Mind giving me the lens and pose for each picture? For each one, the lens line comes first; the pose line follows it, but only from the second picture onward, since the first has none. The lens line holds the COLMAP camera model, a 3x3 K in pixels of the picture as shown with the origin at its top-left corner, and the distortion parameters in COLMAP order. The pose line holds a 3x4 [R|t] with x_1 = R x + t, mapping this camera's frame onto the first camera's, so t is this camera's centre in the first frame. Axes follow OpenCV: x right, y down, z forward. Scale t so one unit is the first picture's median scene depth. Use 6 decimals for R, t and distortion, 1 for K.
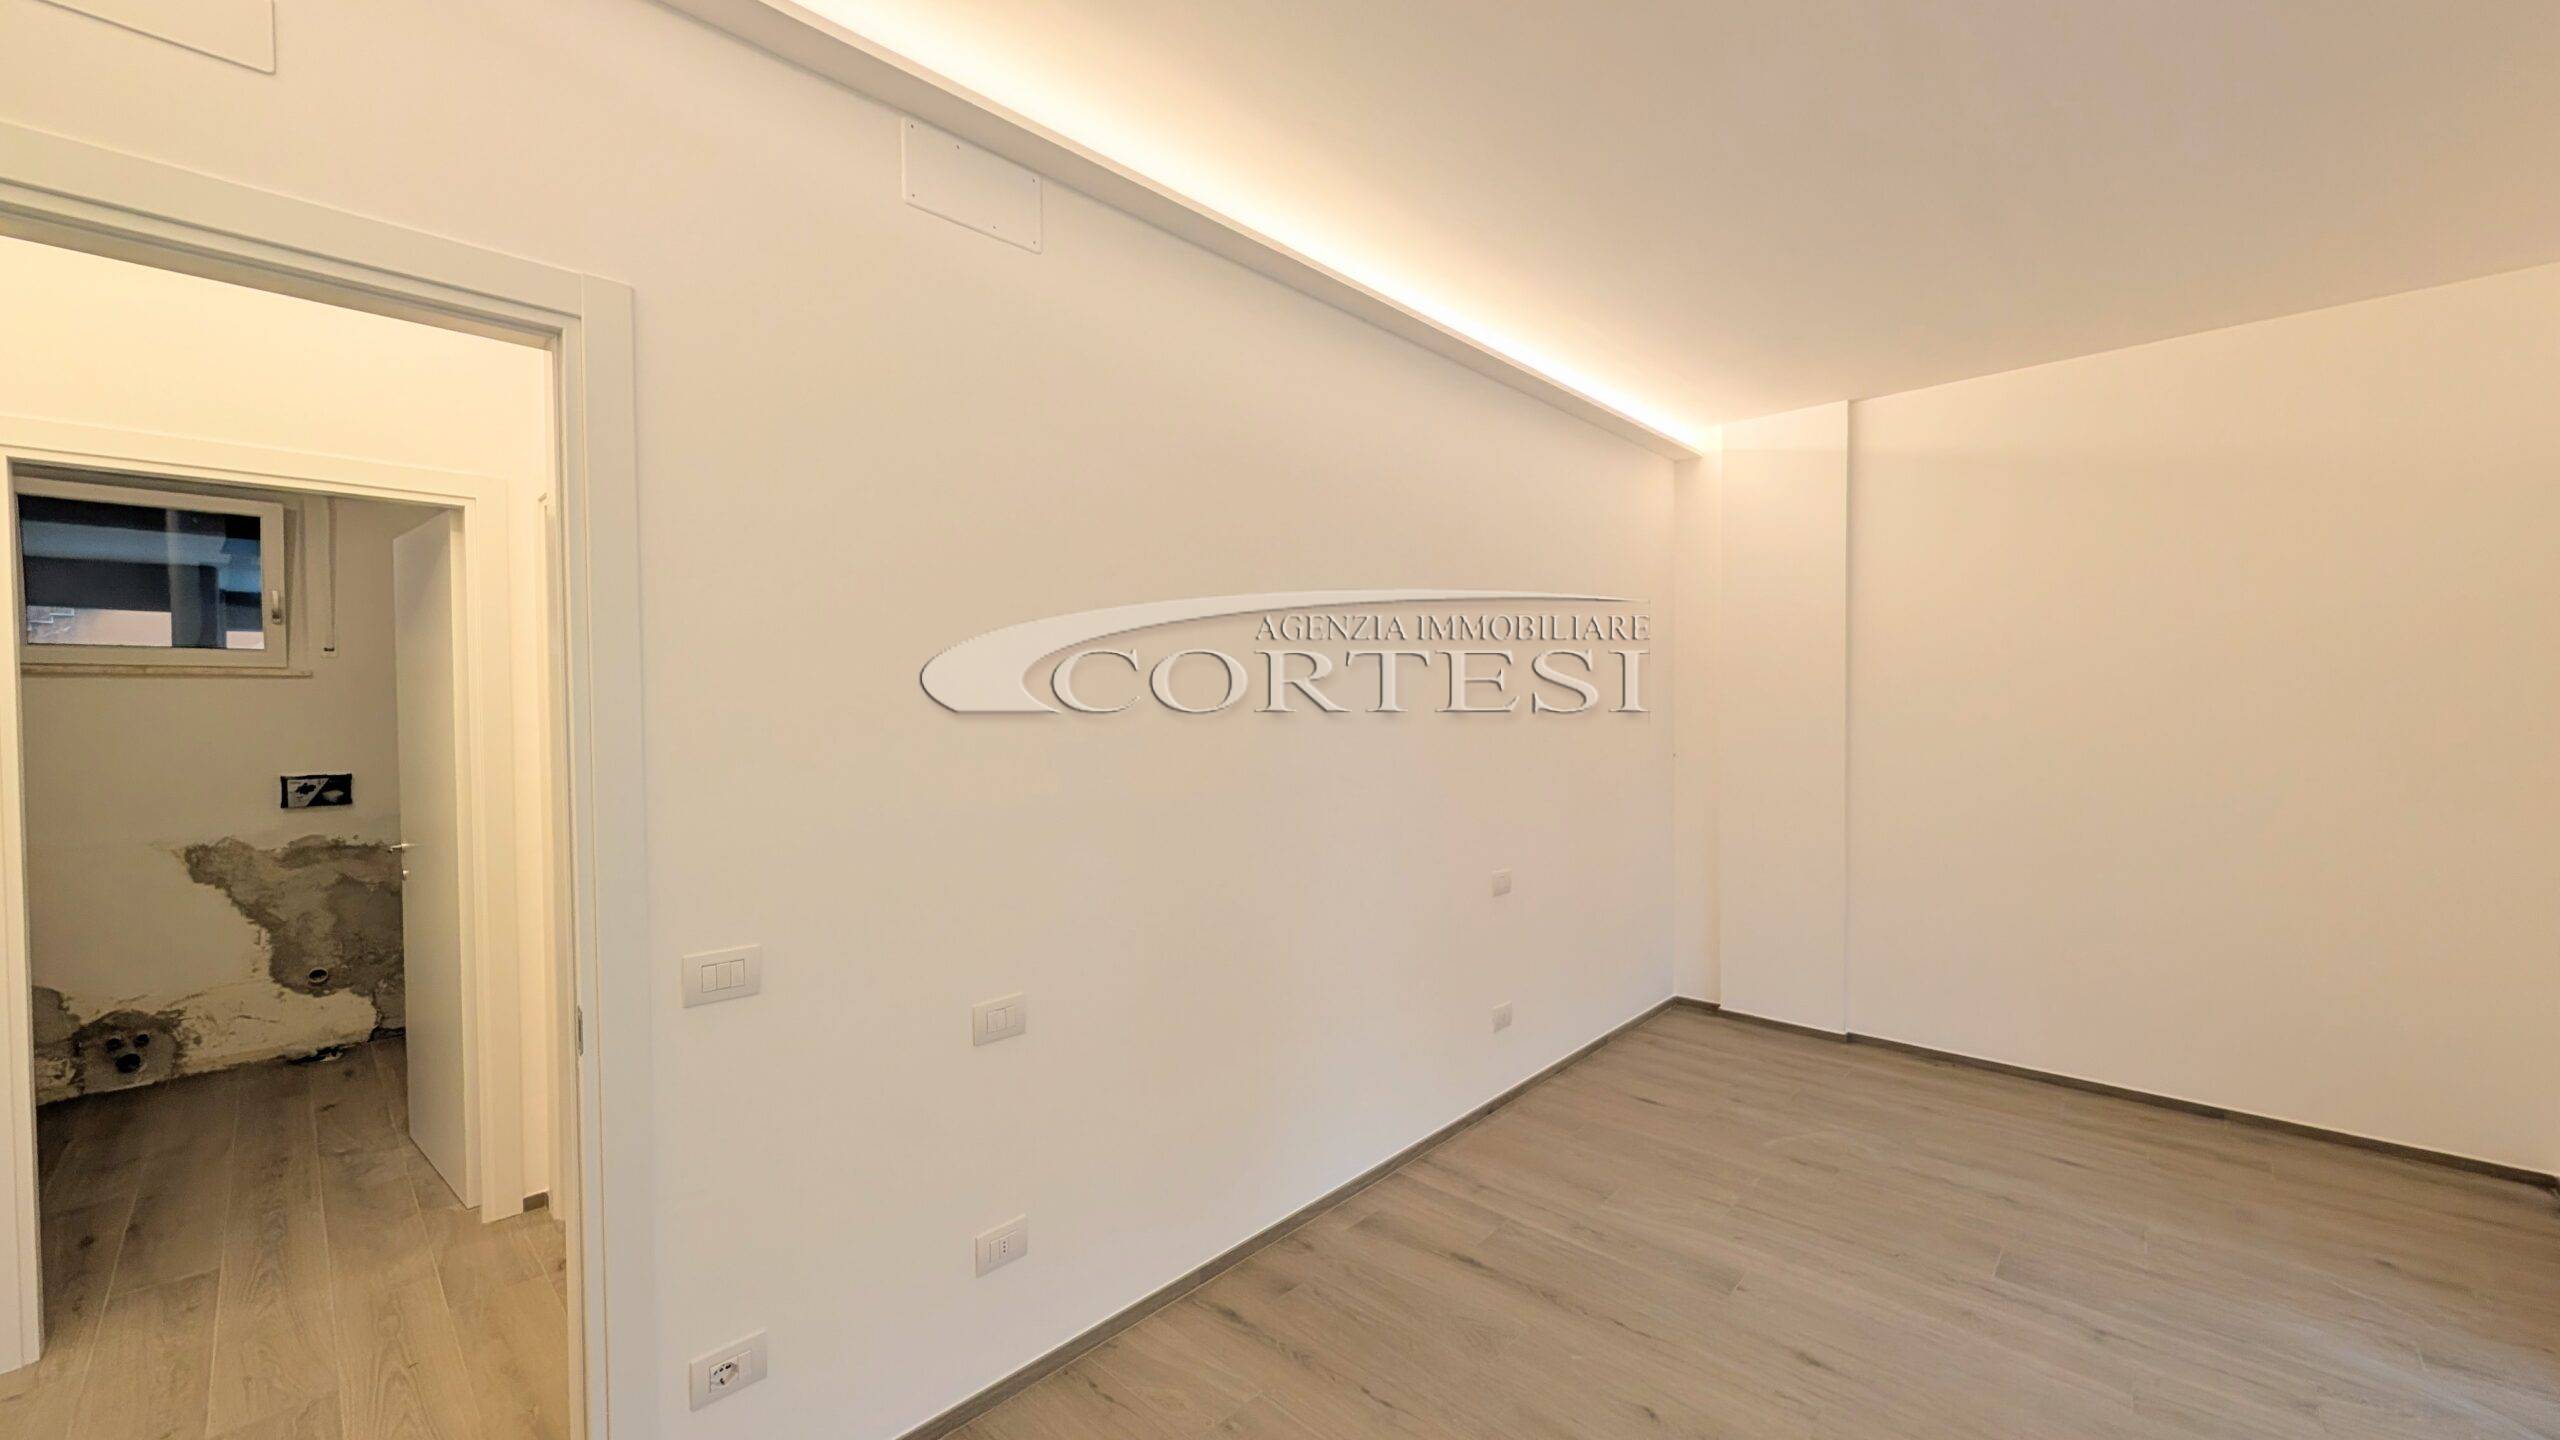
lens RADIAL K [[960.8, 0, 1281.9], [0, 960.8, 729.6], [0, 0, 1]] dist [-0.000491, 0.000030]
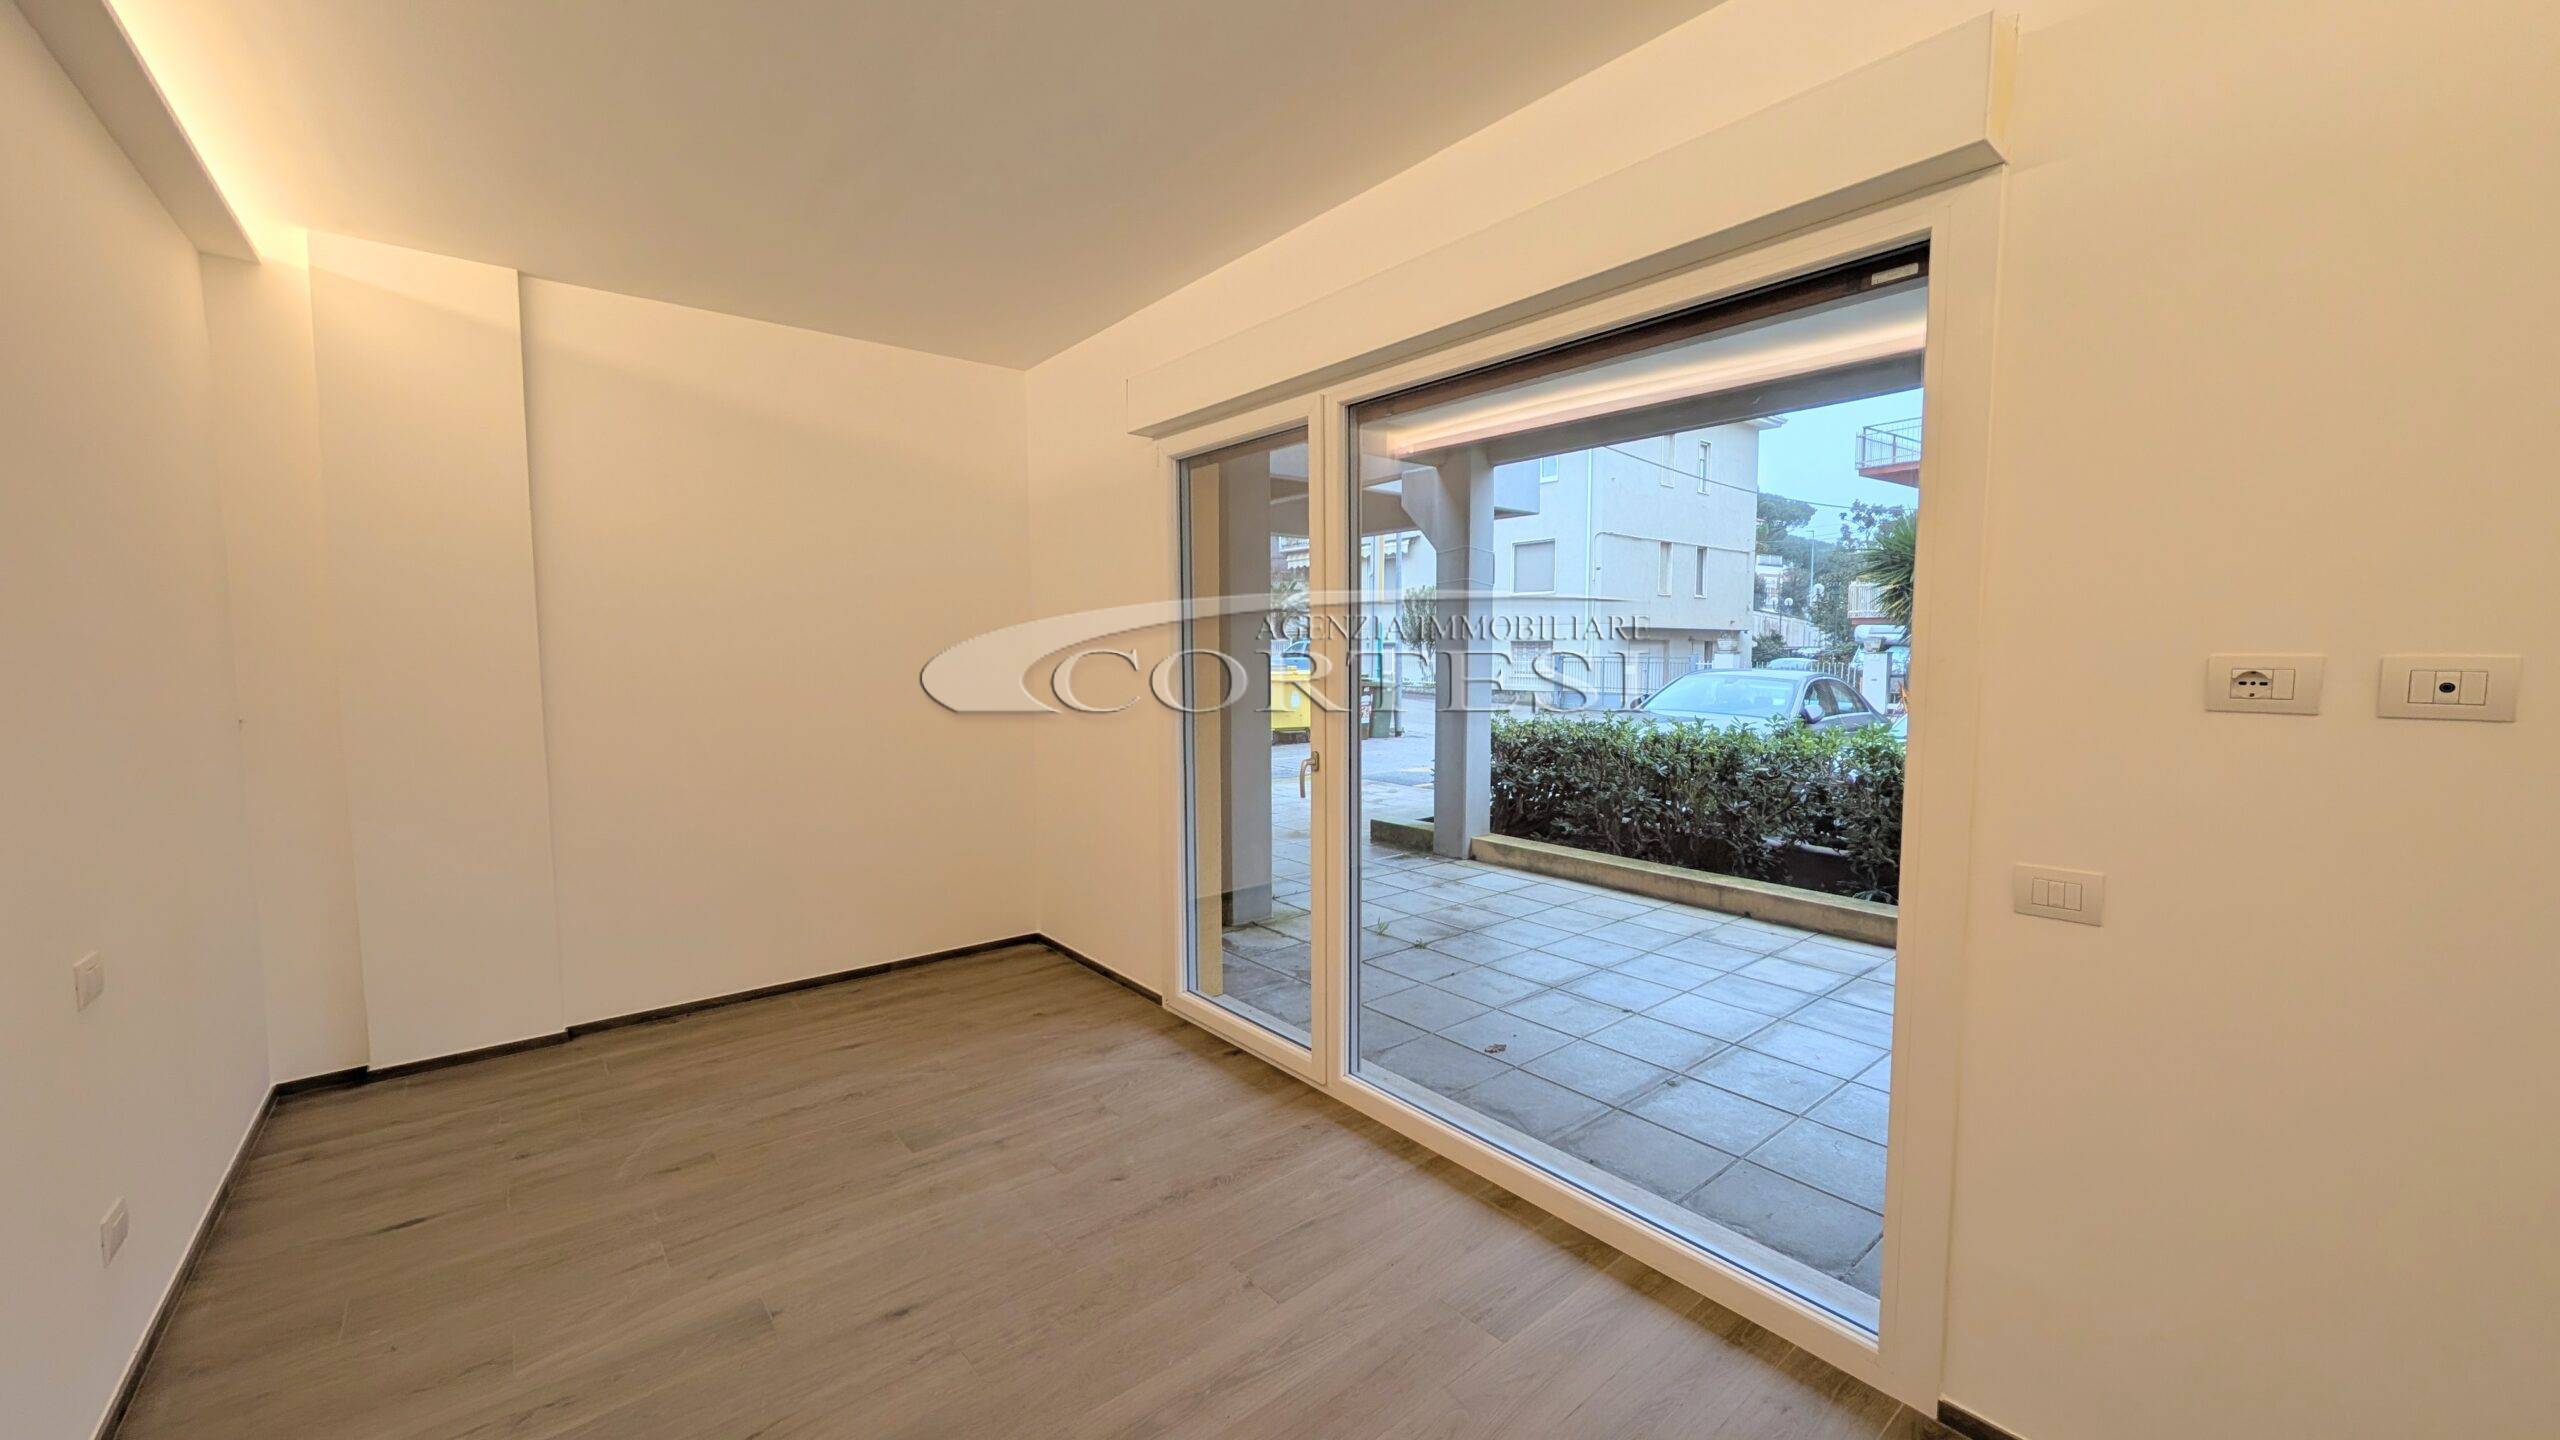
lens RADIAL K [[960.8, 0, 1289.0], [0, 960.8, 726.6], [0, 0, 1]] dist [-0.000491, 0.000030]
pose [[0.119525, -0.068746, 0.990448, -0.211881], [0.031543, 0.997359, 0.065419, 0.014829], [-0.992330, 0.023423, 0.121378, 0.327907]]
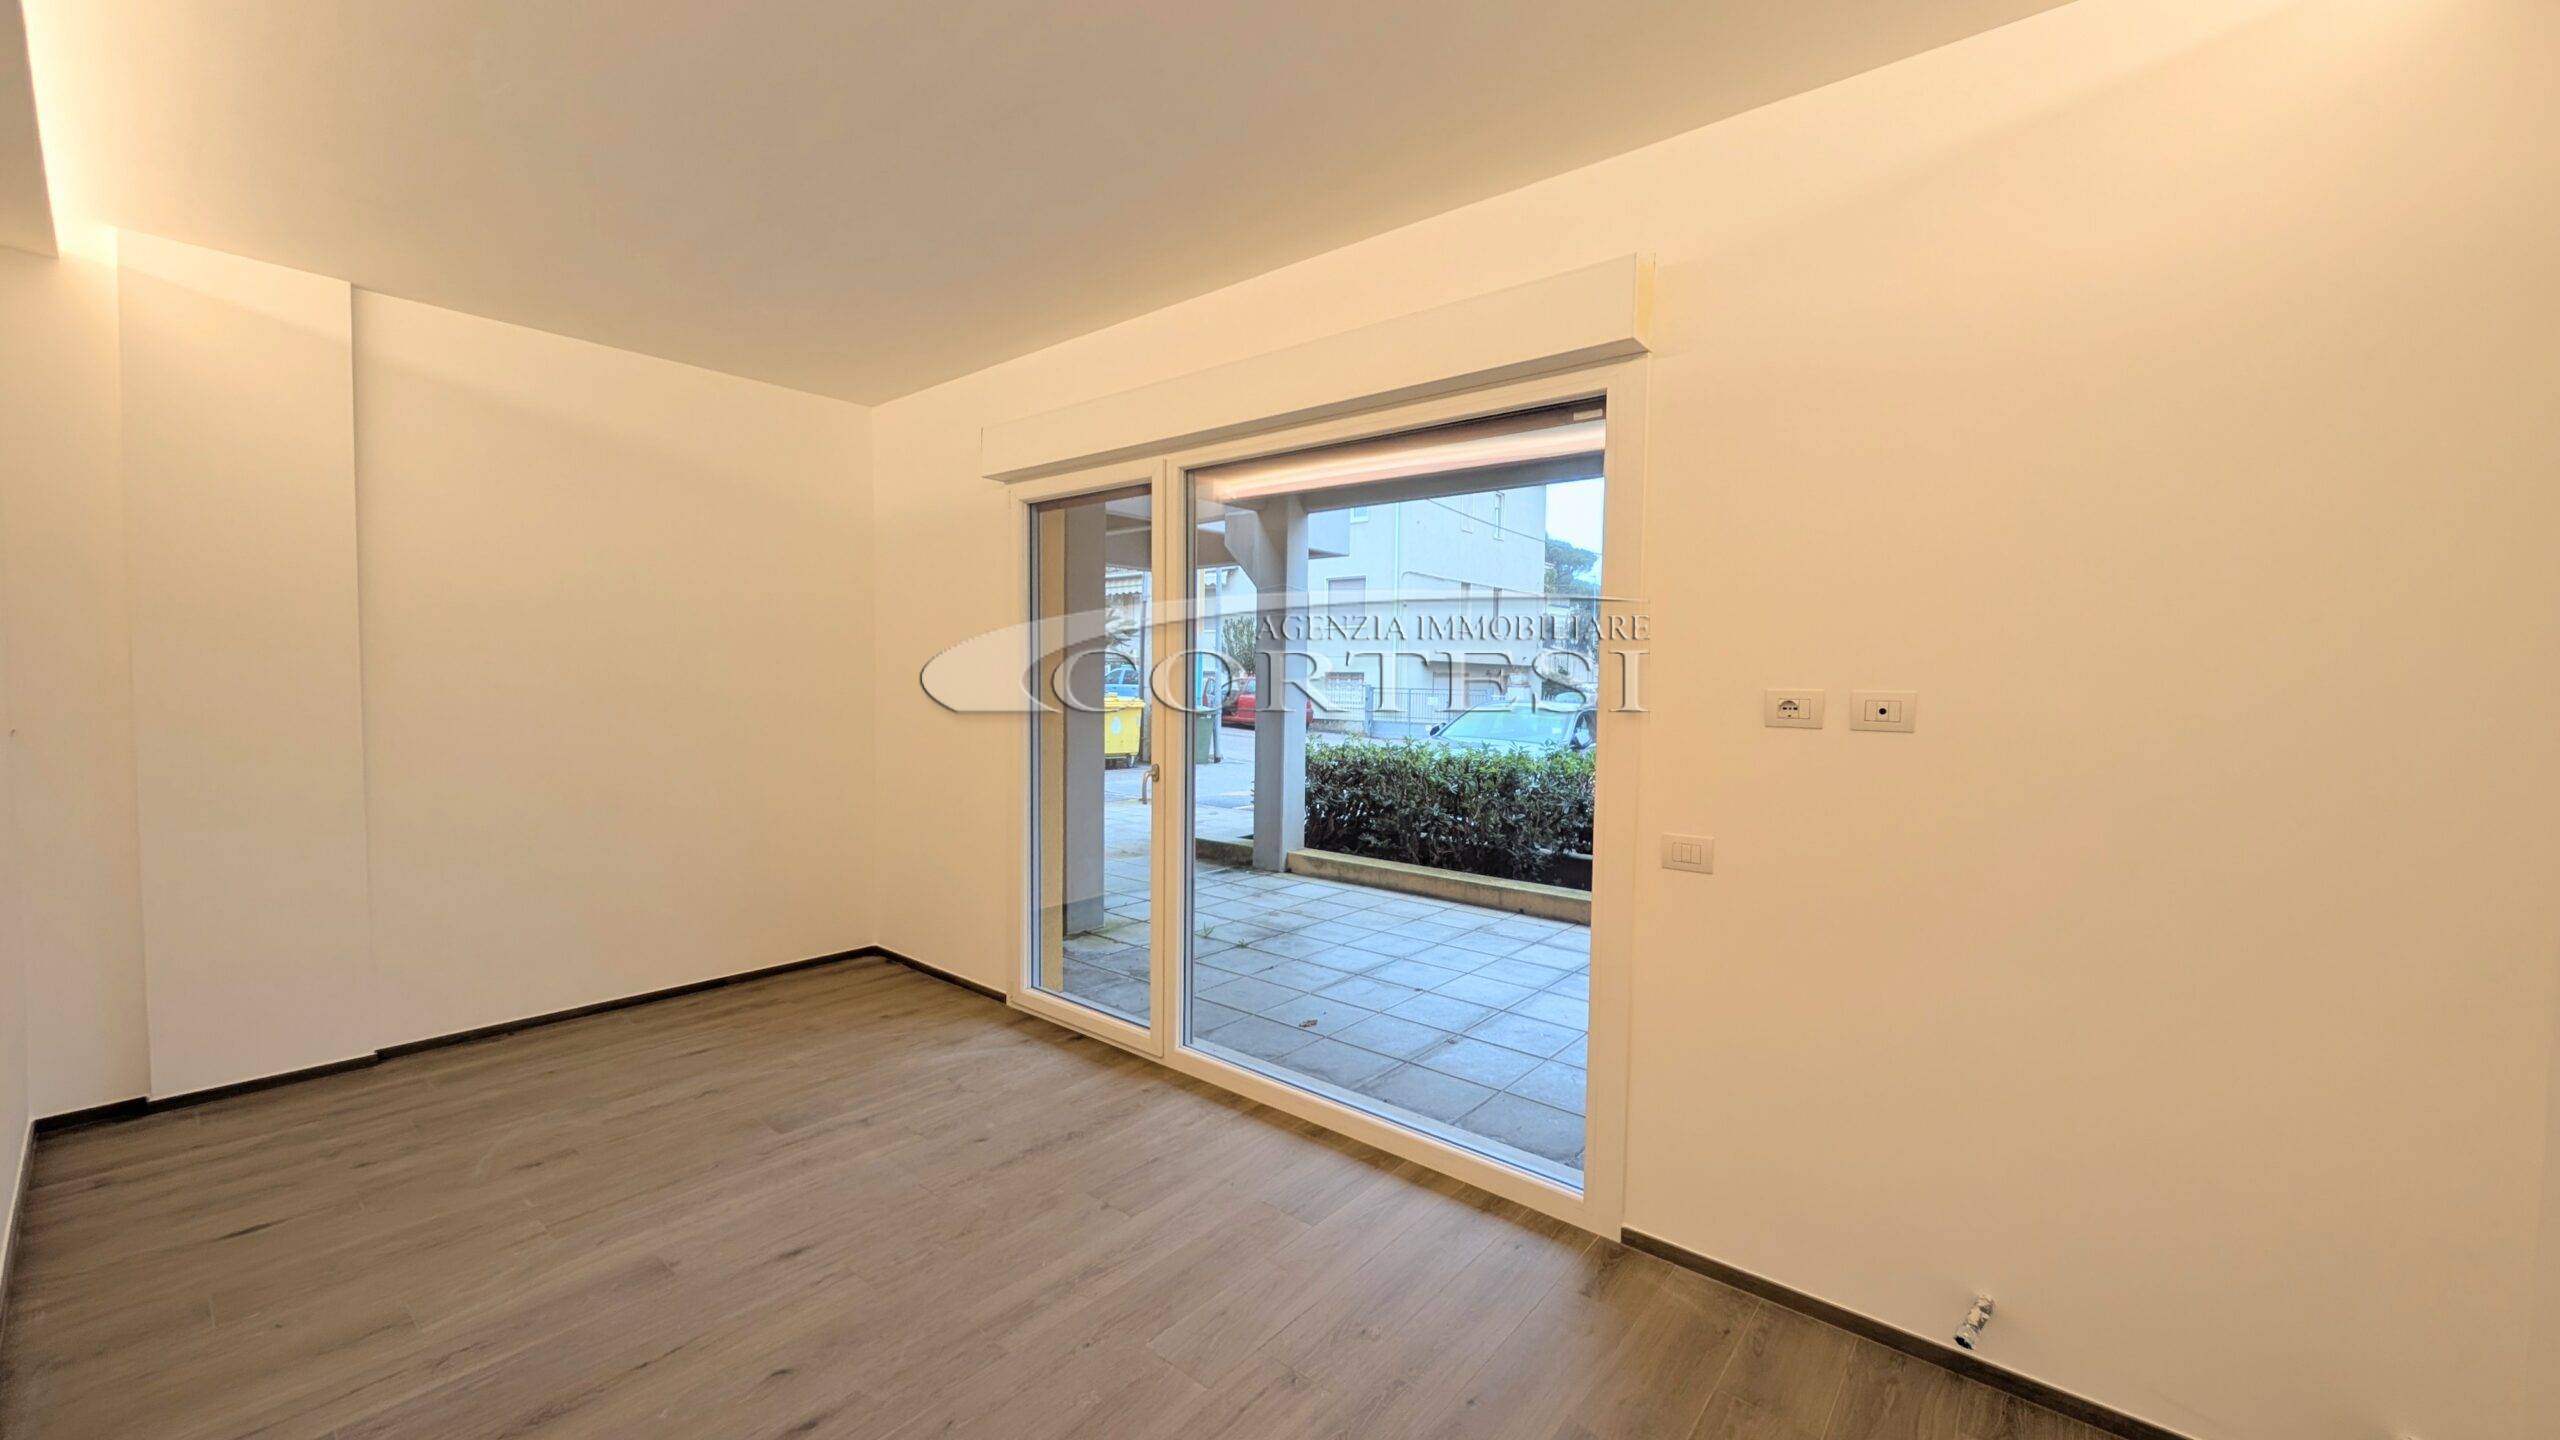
lens RADIAL K [[960.8, 0, 1289.5], [0, 960.8, 731.1], [0, 0, 1]] dist [-0.000491, 0.000030]
pose [[-0.069294, -0.043429, 0.996651, -0.371573], [0.016734, 0.998861, 0.044689, 0.017743], [-0.997456, 0.019774, -0.068488, 0.340217]]
